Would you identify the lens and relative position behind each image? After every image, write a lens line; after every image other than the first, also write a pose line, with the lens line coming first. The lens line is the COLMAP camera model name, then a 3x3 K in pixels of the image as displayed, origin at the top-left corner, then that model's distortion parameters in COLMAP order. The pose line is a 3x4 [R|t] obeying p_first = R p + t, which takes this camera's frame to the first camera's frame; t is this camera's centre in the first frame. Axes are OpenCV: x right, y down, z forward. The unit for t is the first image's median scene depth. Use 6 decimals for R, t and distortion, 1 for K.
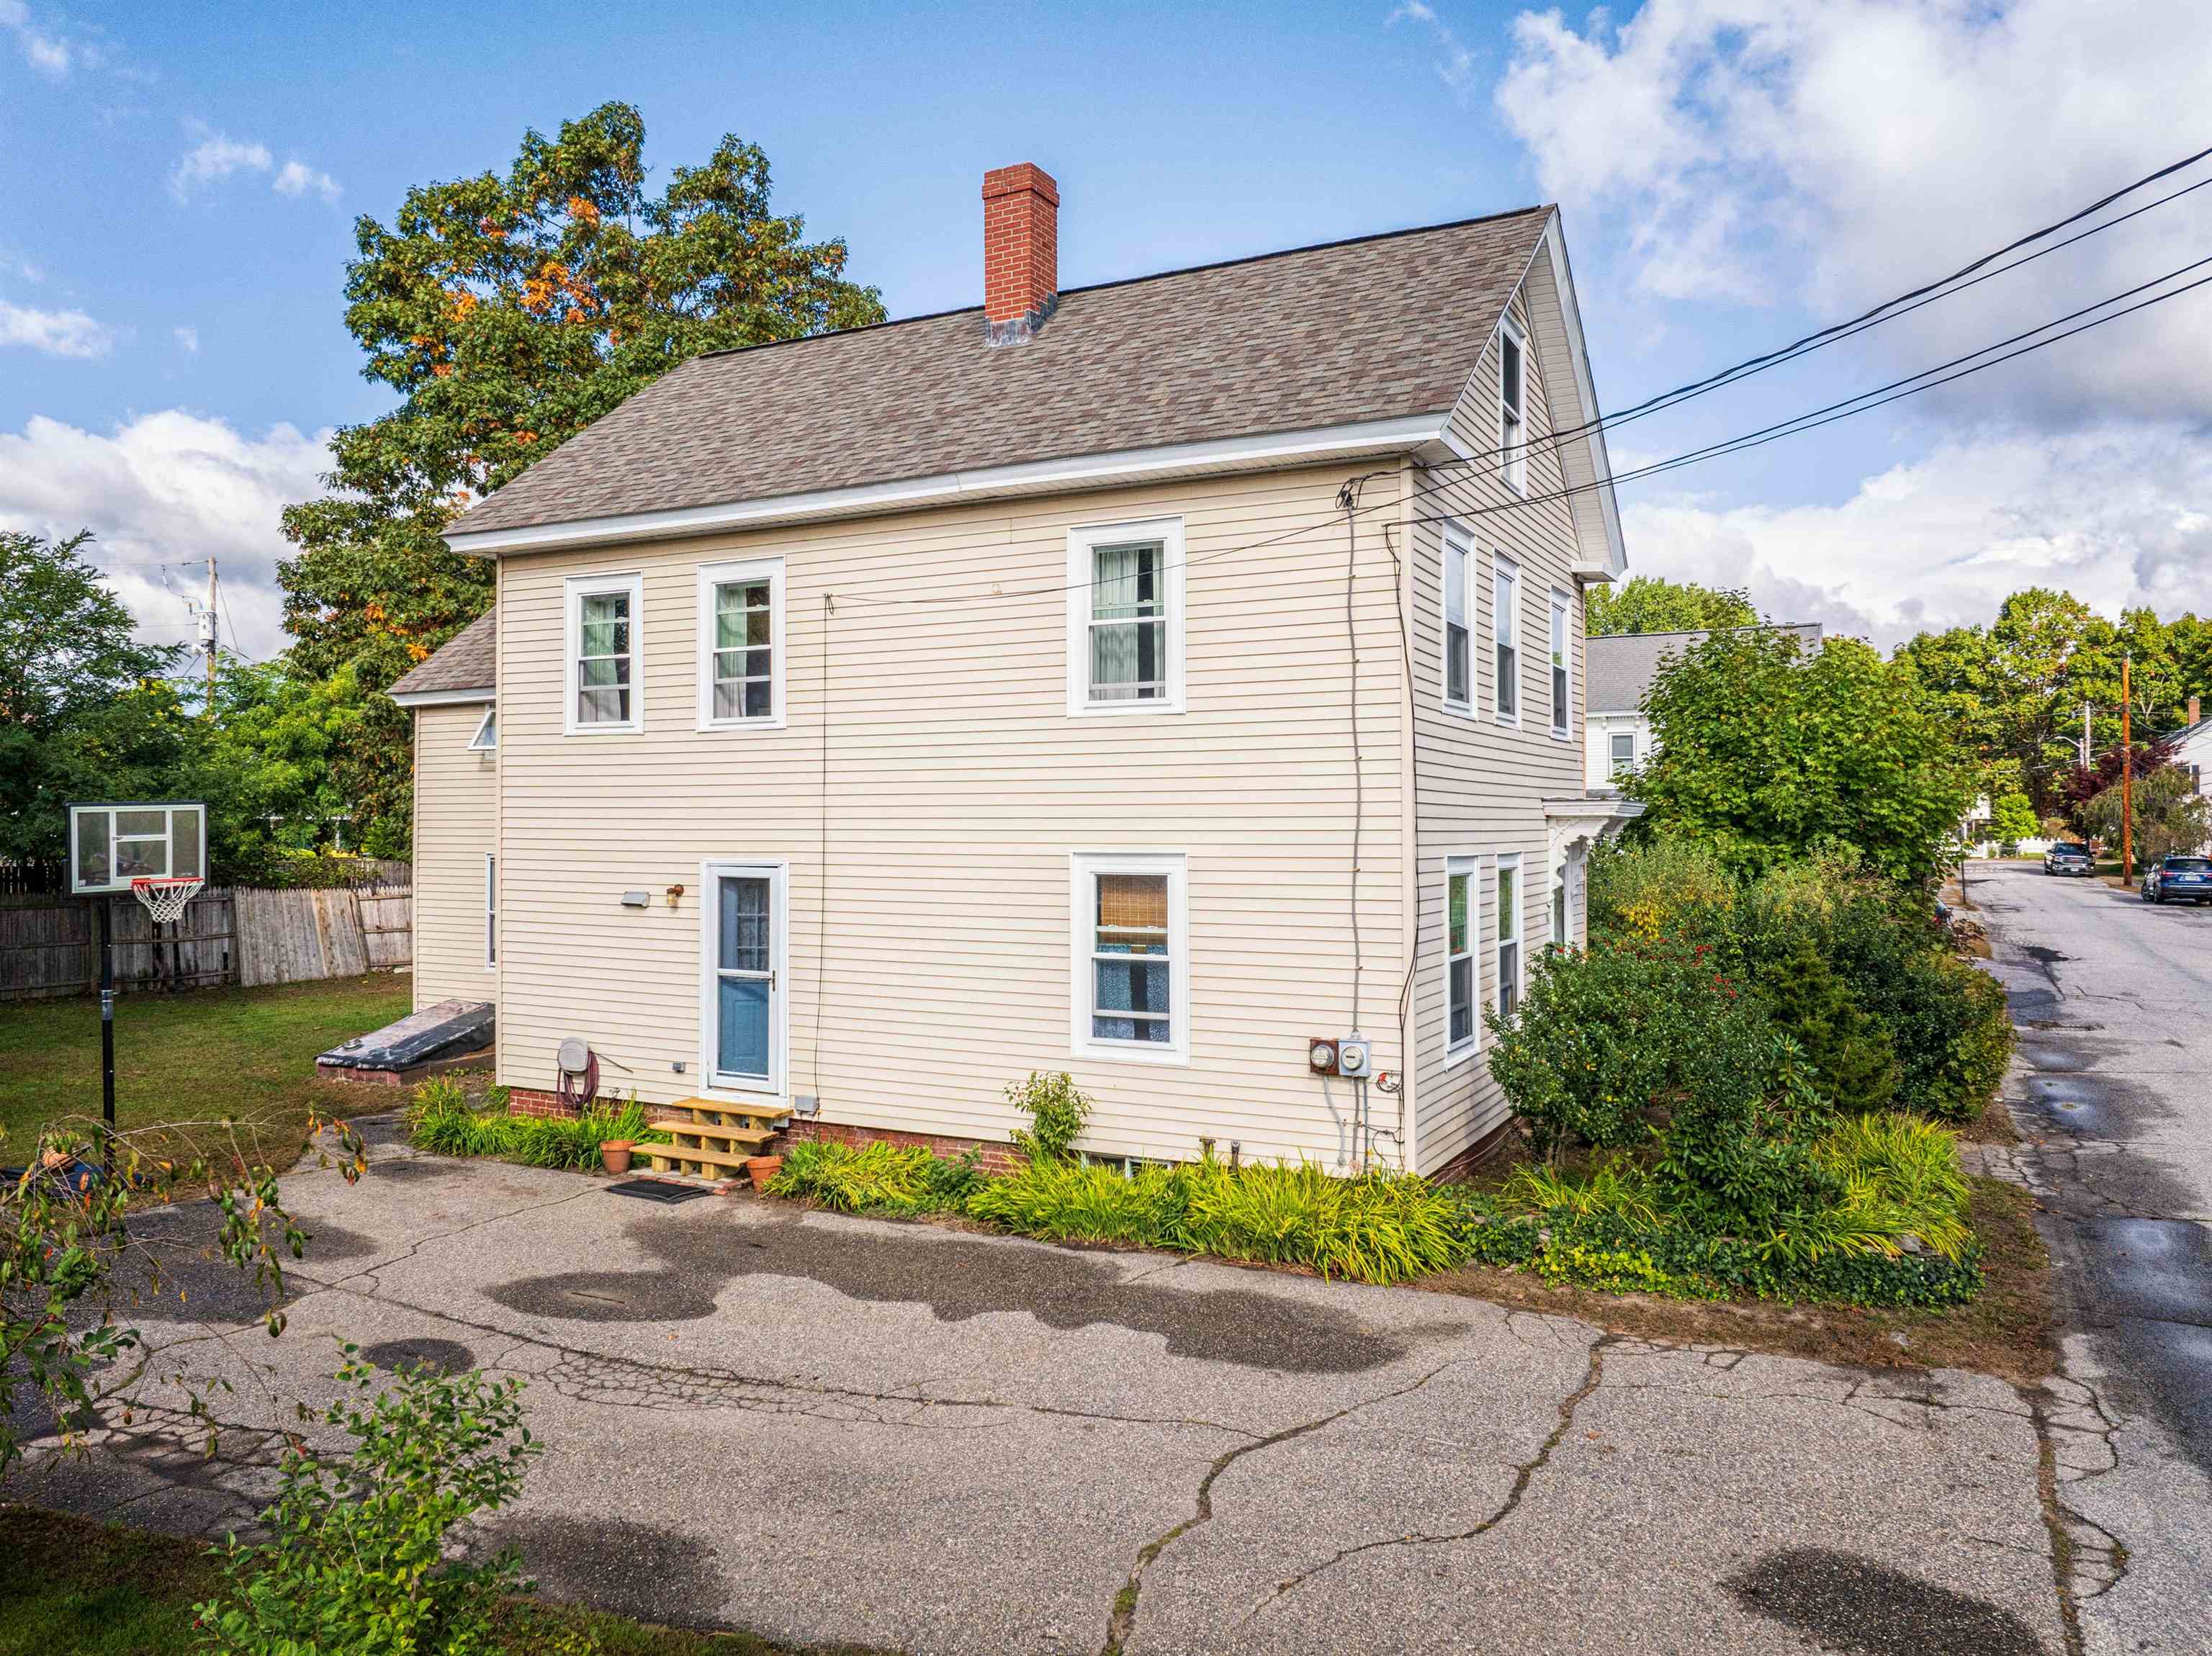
lens RADIAL K [[1580.2, 0, 1106.7], [0, 1580.2, 818.9], [0, 0, 1]] dist [-0.044259, 0.005579]
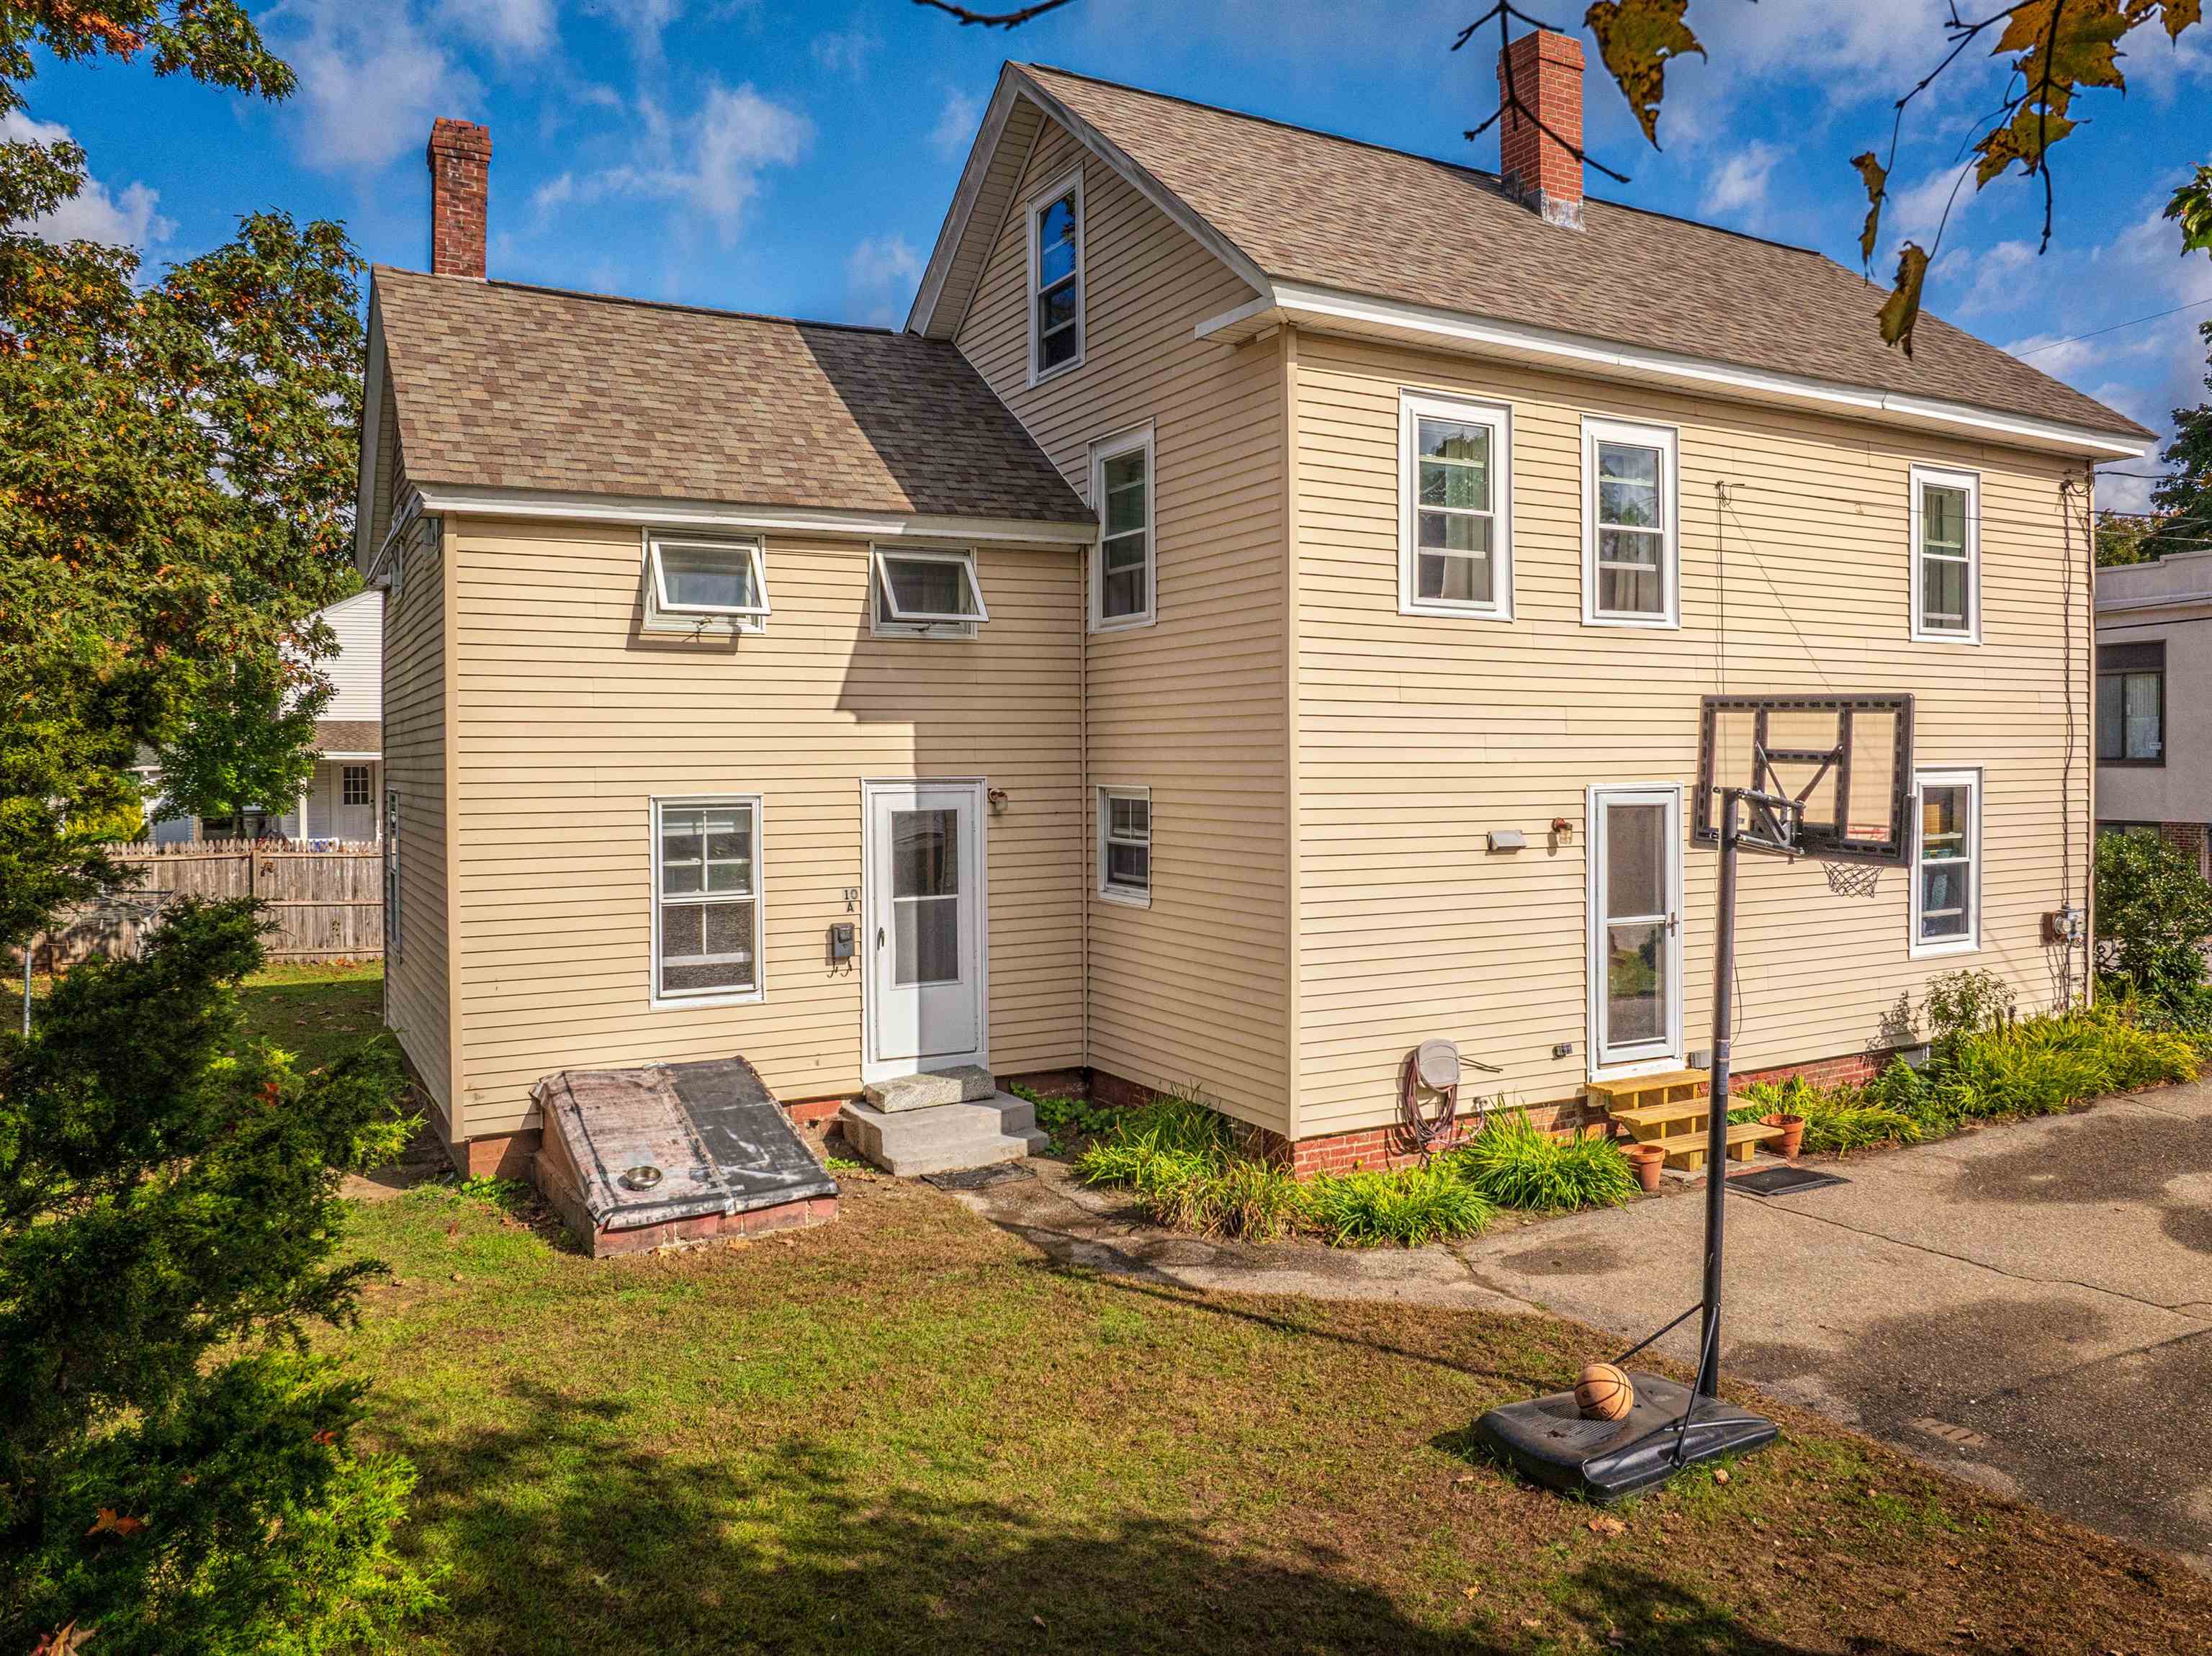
lens RADIAL K [[1561.8, 0, 1096.0], [0, 1561.8, 798.2], [0, 0, 1]] dist [-0.036655, -0.001655]
pose [[0.560527, -0.026634, 0.827708, -1.222606], [0.004457, 0.999565, 0.029146, 0.008624], [-0.828124, -0.012648, 0.560402, 0.884739]]
